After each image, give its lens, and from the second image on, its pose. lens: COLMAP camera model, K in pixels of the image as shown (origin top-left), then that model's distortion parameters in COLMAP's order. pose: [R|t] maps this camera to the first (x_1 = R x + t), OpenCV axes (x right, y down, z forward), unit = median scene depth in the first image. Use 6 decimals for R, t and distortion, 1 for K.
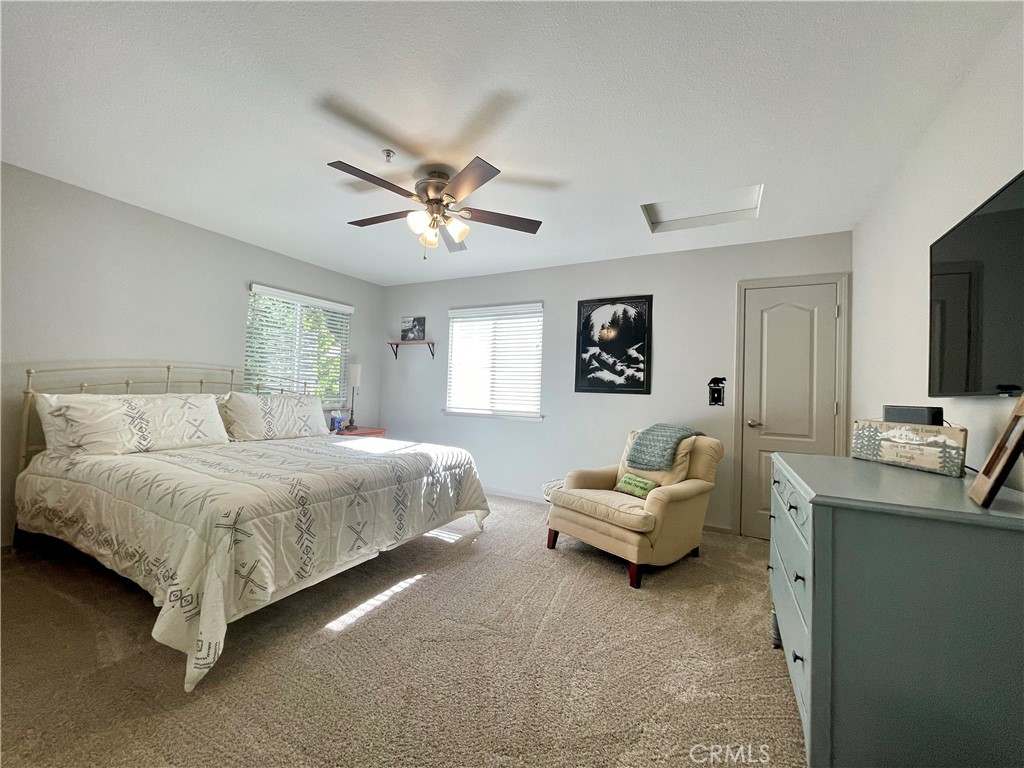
lens RADIAL K [[410.1, 0, 508.5], [0, 410.1, 379.7], [0, 0, 1]] dist [0.002001, -0.001011]
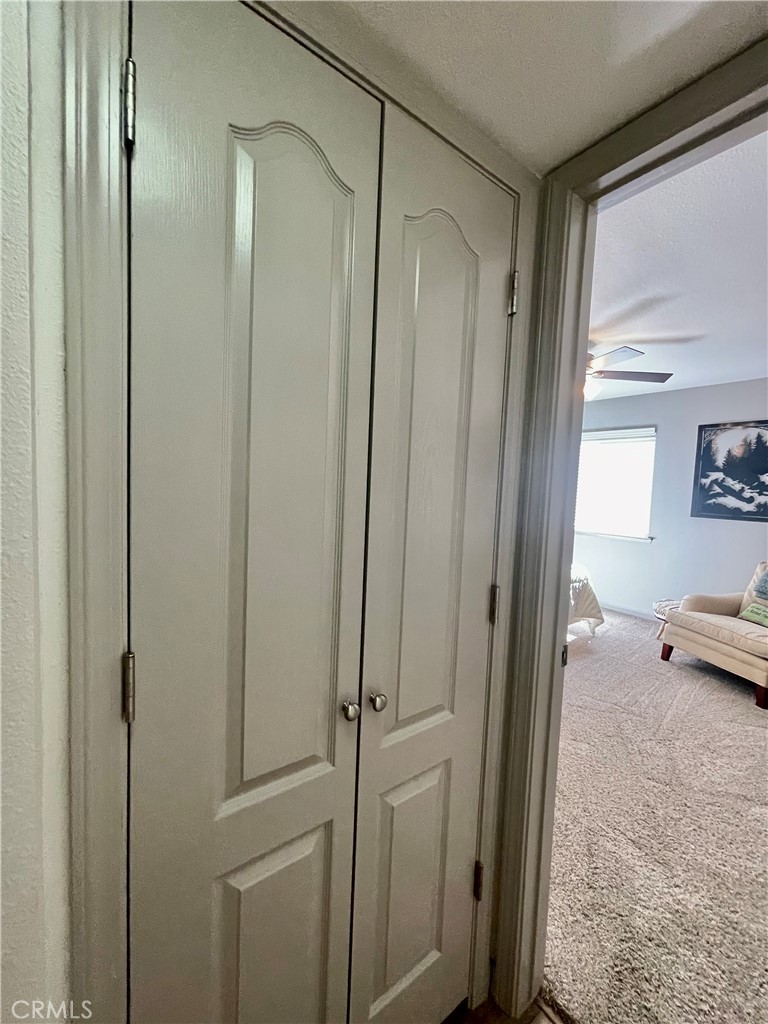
lens RADIAL K [[410.1, 0, 389.0], [0, 410.1, 511.8], [0, 0, 1]] dist [0.002001, -0.001011]
pose [[0.911781, 0.029658, -0.409605, -0.135717], [0.004747, 0.996561, 0.082725, -0.092237], [0.410650, -0.077372, 0.908505, -0.303662]]
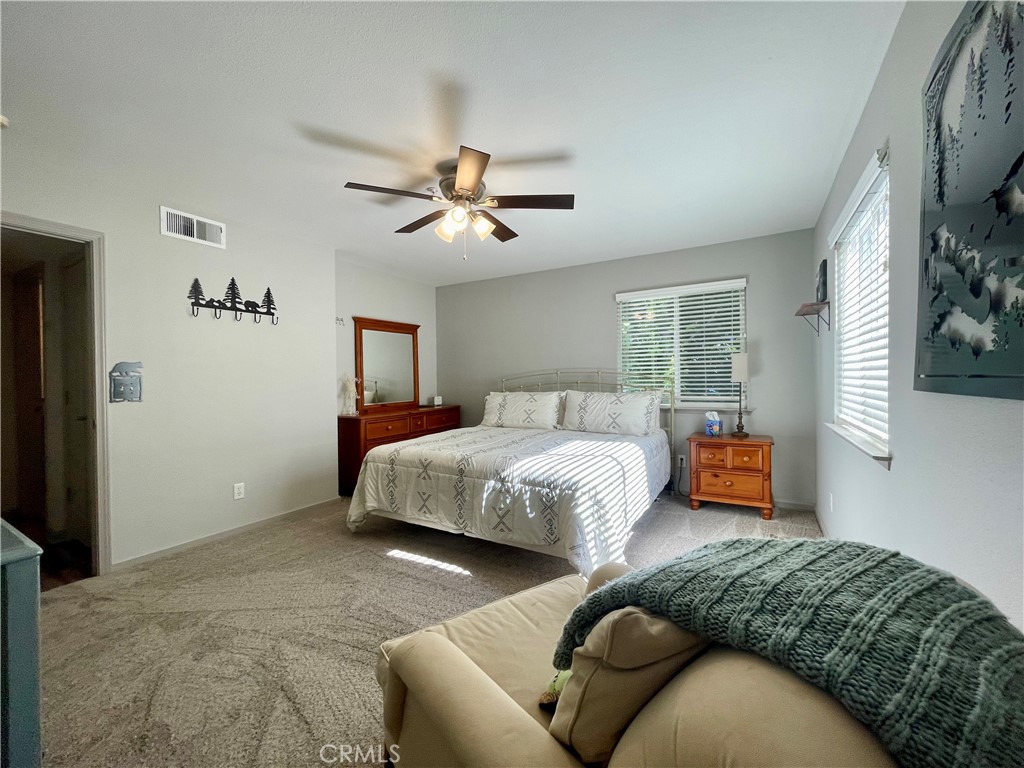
lens RADIAL K [[410.1, 0, 508.5], [0, 410.1, 379.7], [0, 0, 1]] dist [0.002001, -0.001011]
pose [[-0.044904, -0.024627, -0.998688, 0.641747], [0.037821, 0.998937, -0.026333, 0.025140], [0.998275, -0.038954, -0.043924, 0.928956]]
